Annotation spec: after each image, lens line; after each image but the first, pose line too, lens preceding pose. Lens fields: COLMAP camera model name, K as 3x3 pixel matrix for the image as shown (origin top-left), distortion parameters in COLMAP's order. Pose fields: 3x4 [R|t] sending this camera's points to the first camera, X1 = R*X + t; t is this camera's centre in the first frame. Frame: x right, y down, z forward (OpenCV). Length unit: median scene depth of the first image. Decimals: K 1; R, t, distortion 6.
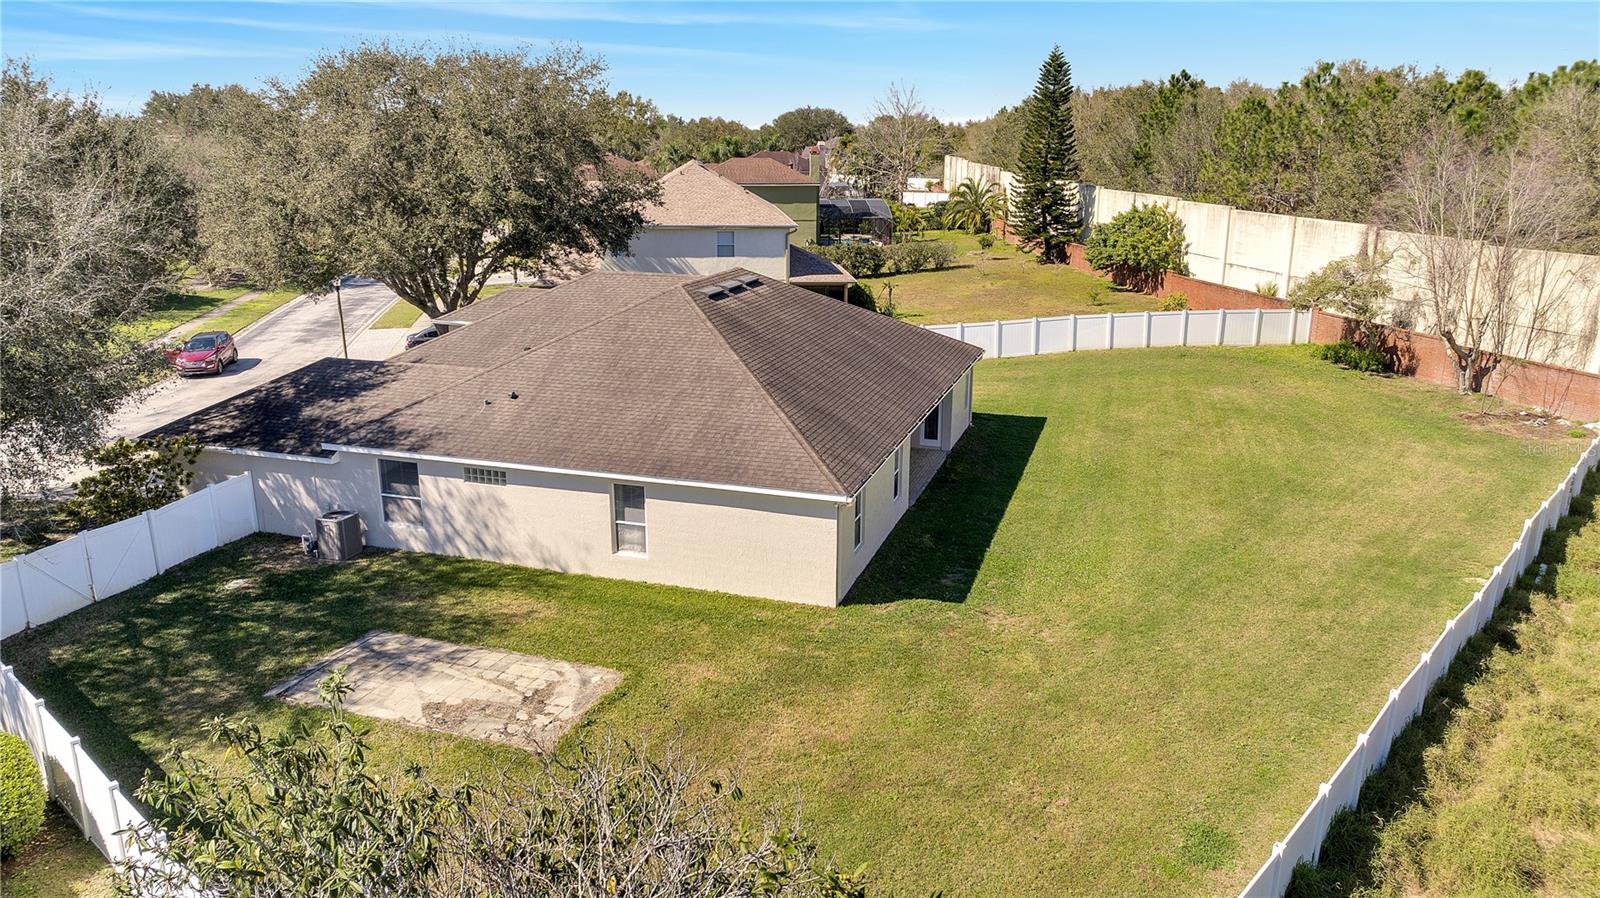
lens RADIAL K [[1098.8, 0, 797.2], [0, 1098.8, 446.4], [0, 0, 1]] dist [-0.006584, -0.000806]
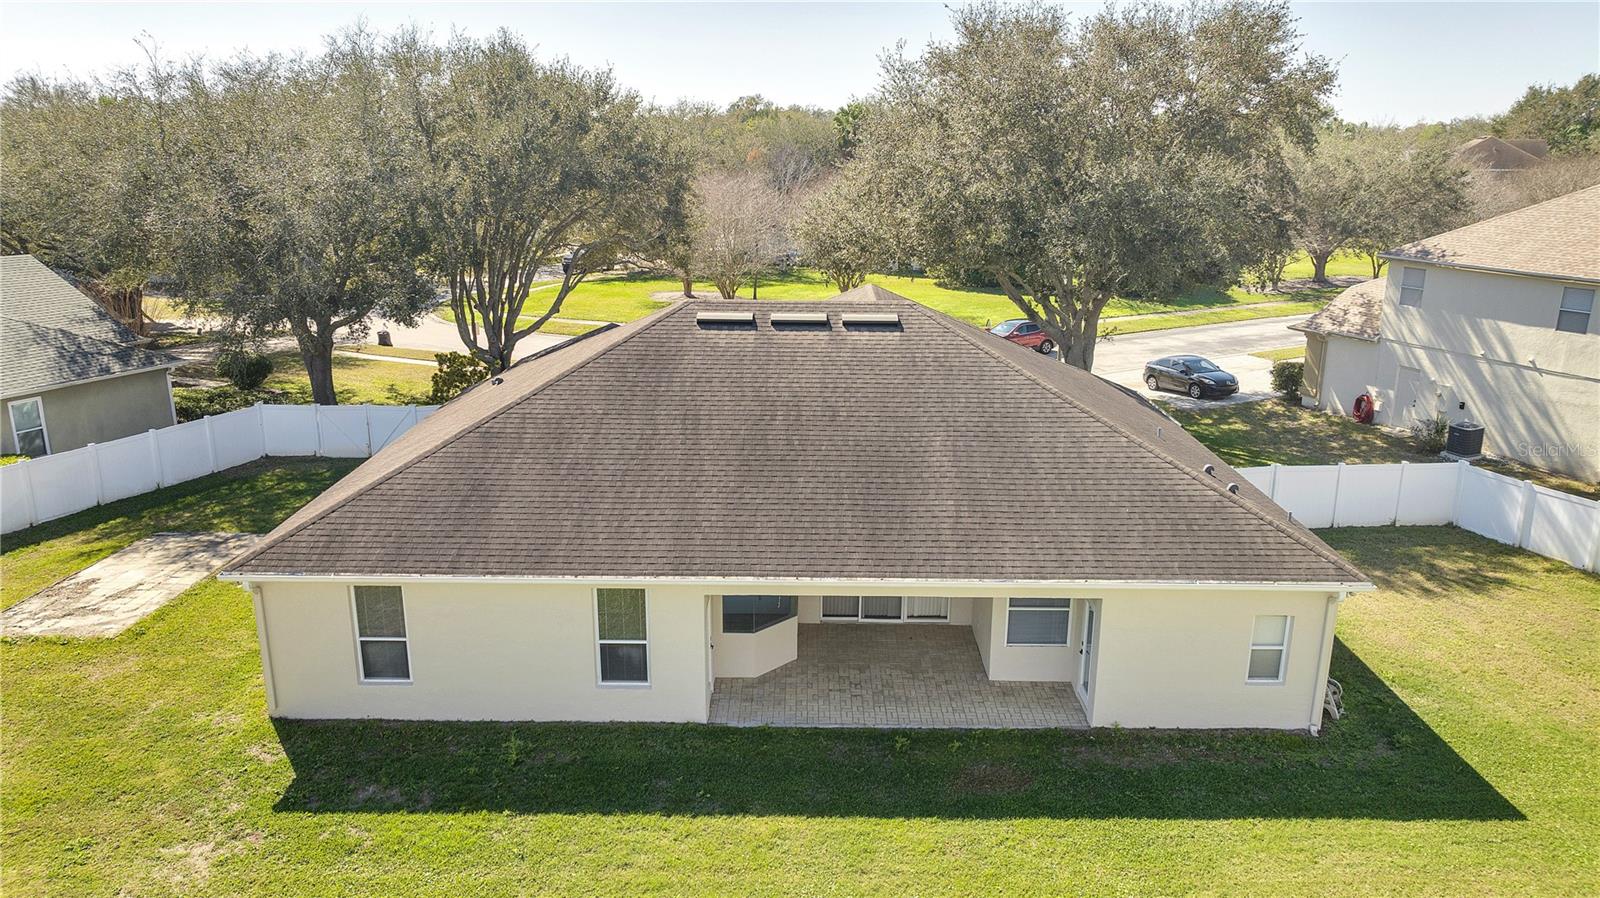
lens RADIAL K [[1098.8, 0, 797.2], [0, 1098.8, 446.4], [0, 0, 1]] dist [-0.006584, -0.000806]
pose [[0.287366, 0.273934, -0.917813, 0.933157], [-0.253680, 0.945778, 0.202854, -0.340691], [0.923617, 0.174537, 0.341276, 1.174801]]
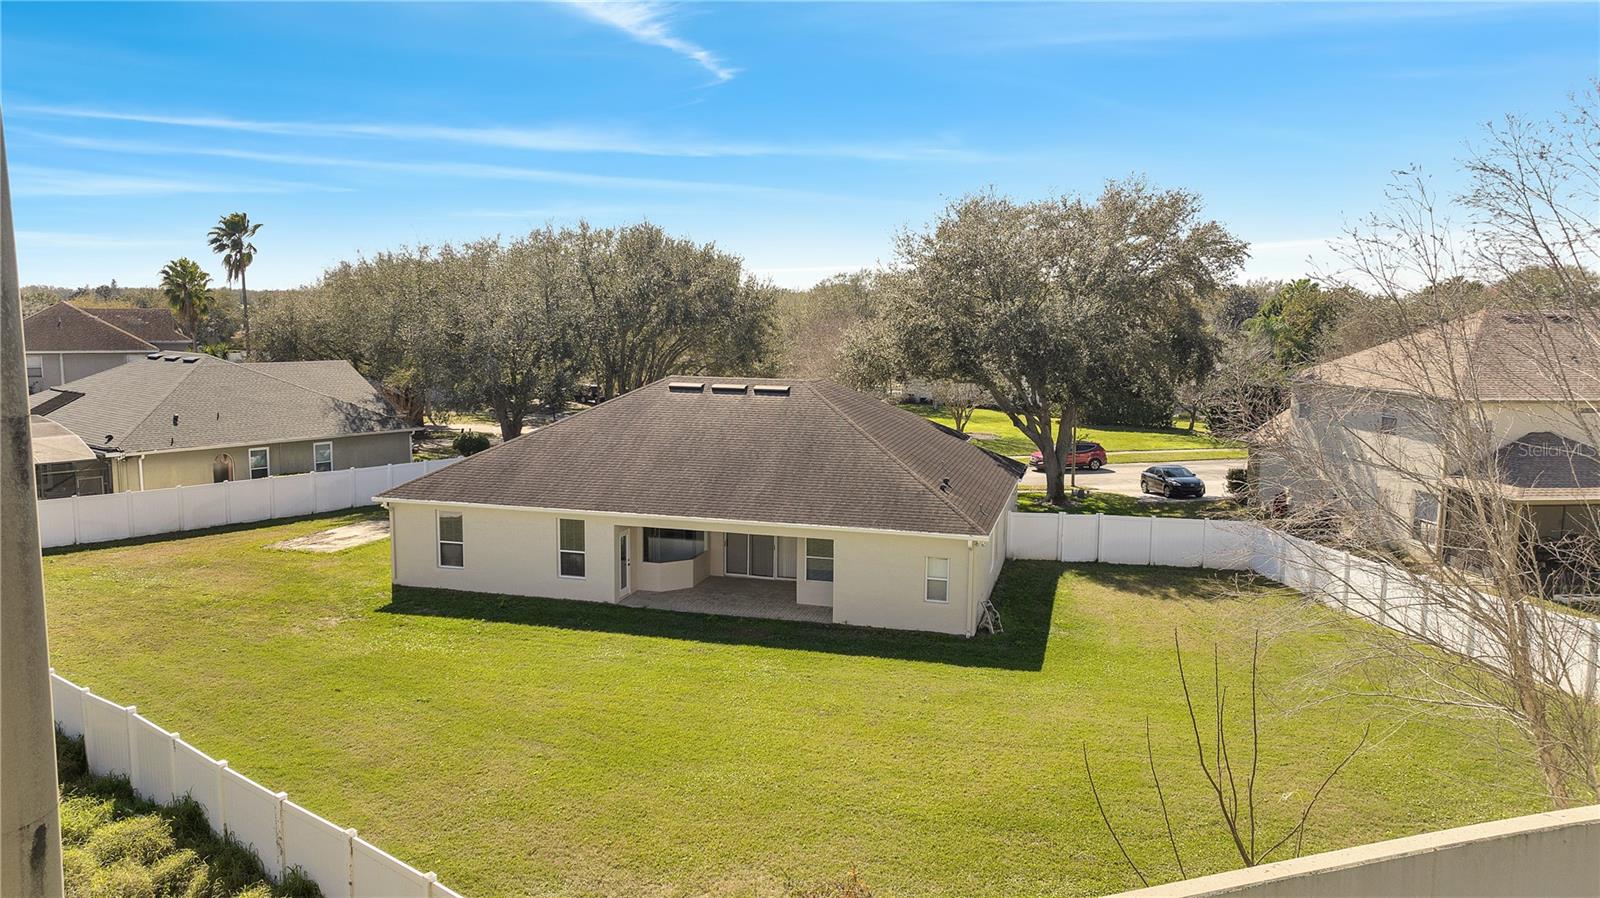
lens RADIAL K [[1139.0, 0, 803.8], [0, 1139.0, 415.9], [0, 0, 1]] dist [-0.002990, -0.000699]
pose [[0.028353, 0.107590, -0.993791, 1.709974], [-0.265655, 0.959249, 0.096272, -0.402477], [0.963651, 0.261276, 0.055779, 1.548703]]
